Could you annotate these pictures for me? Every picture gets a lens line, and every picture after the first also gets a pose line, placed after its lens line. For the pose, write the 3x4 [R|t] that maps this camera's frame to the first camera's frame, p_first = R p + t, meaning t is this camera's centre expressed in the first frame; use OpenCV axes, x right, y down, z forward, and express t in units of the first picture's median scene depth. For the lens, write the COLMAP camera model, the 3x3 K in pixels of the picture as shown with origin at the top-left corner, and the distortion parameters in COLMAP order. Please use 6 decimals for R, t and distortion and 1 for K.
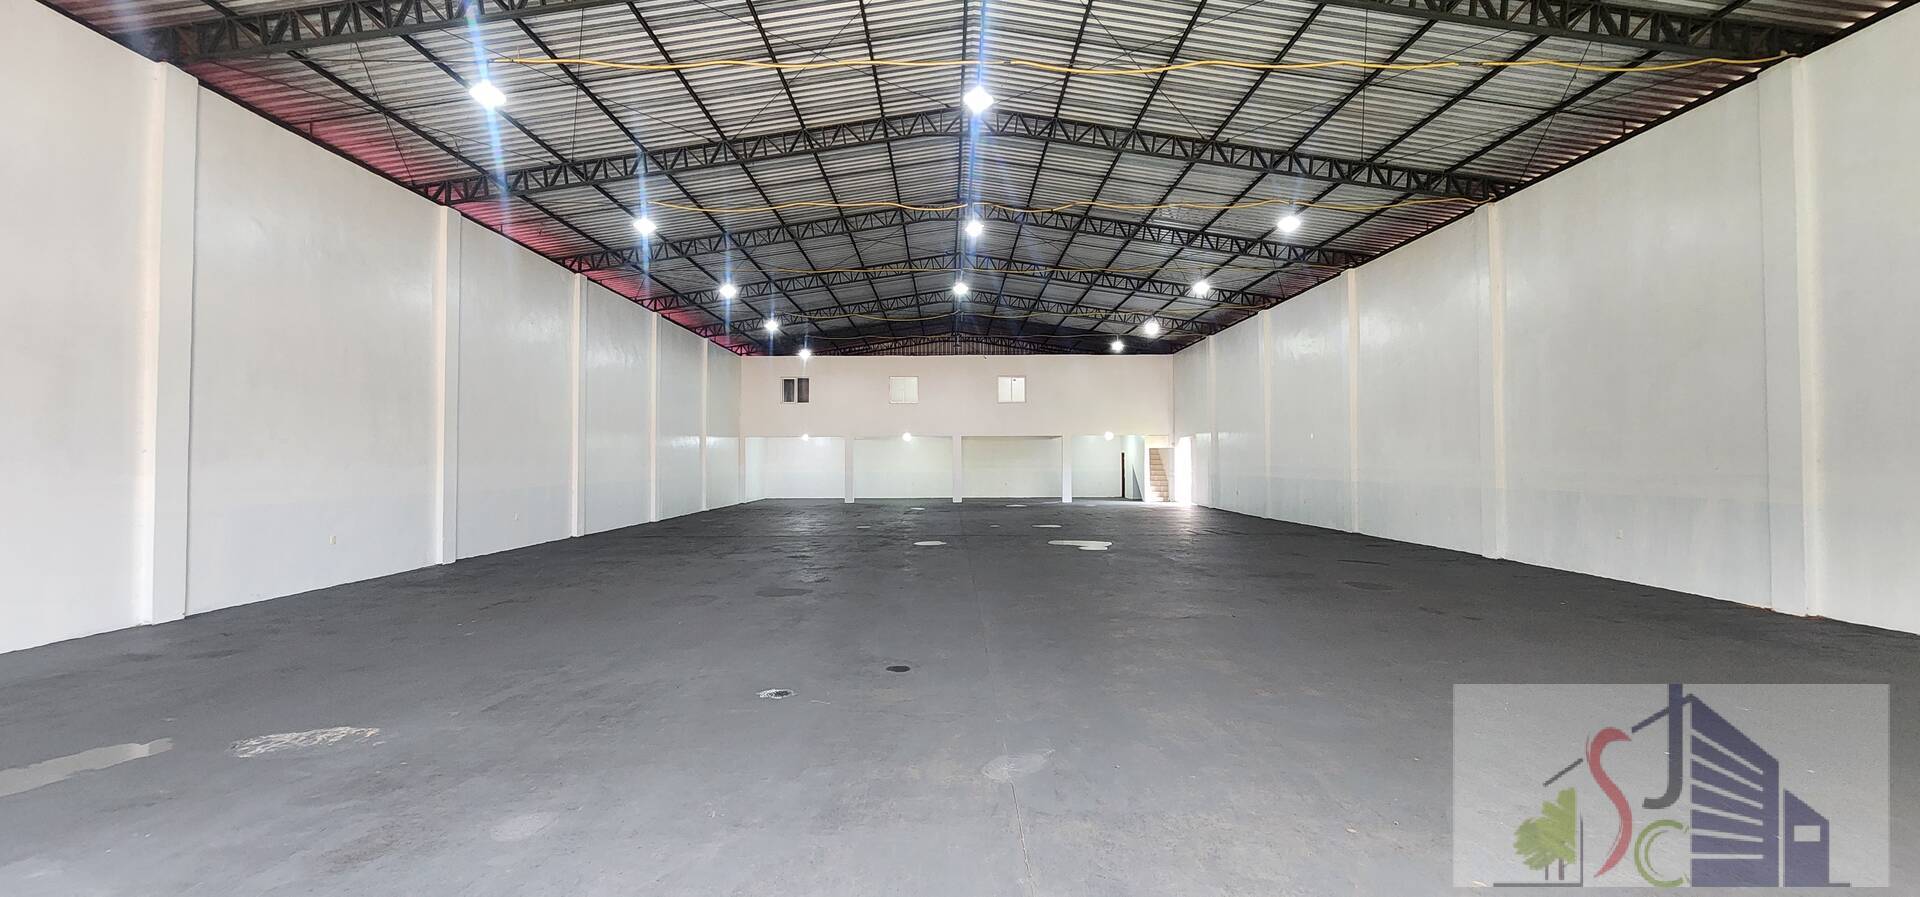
lens RADIAL K [[790.5, 0, 964.9], [0, 790.5, 420.2], [0, 0, 1]] dist [-0.000325, 0.002031]
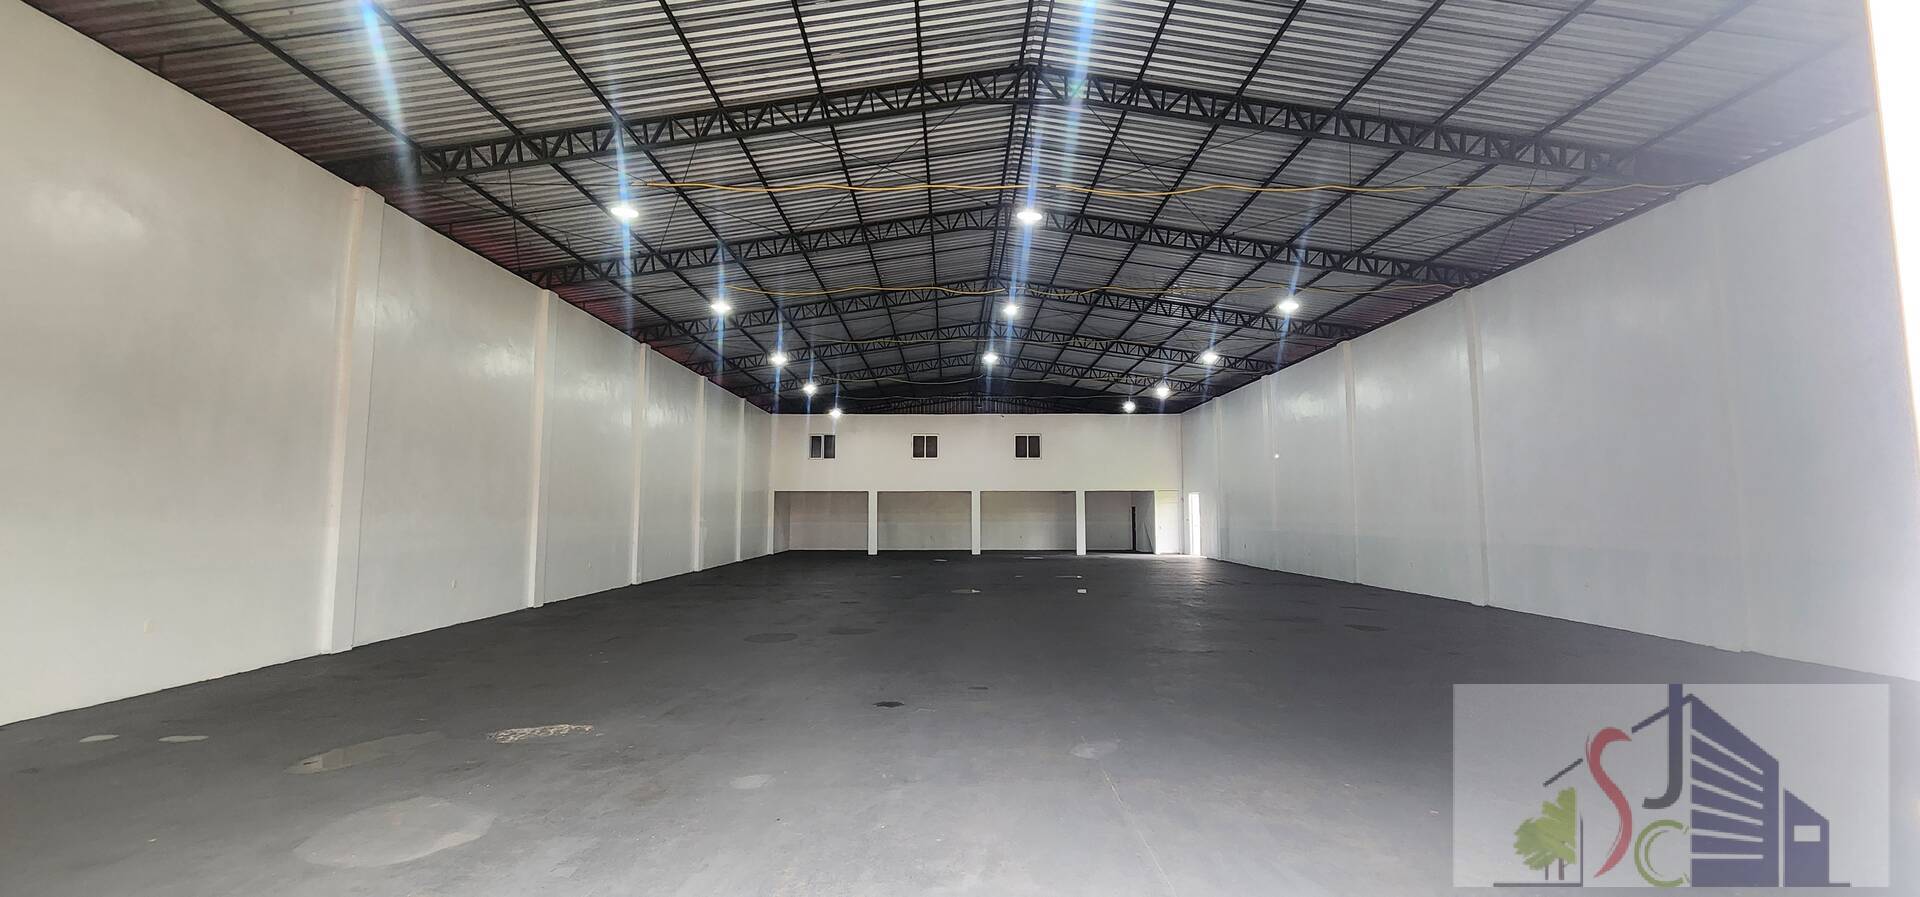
lens RADIAL K [[790.5, 0, 962.5], [0, 790.5, 421.1], [0, 0, 1]] dist [-0.000325, 0.002031]
pose [[0.999982, 0.003069, -0.005207, -0.050507], [-0.003397, 0.997925, -0.064300, -0.009653], [0.004999, 0.064316, 0.997917, -0.121524]]
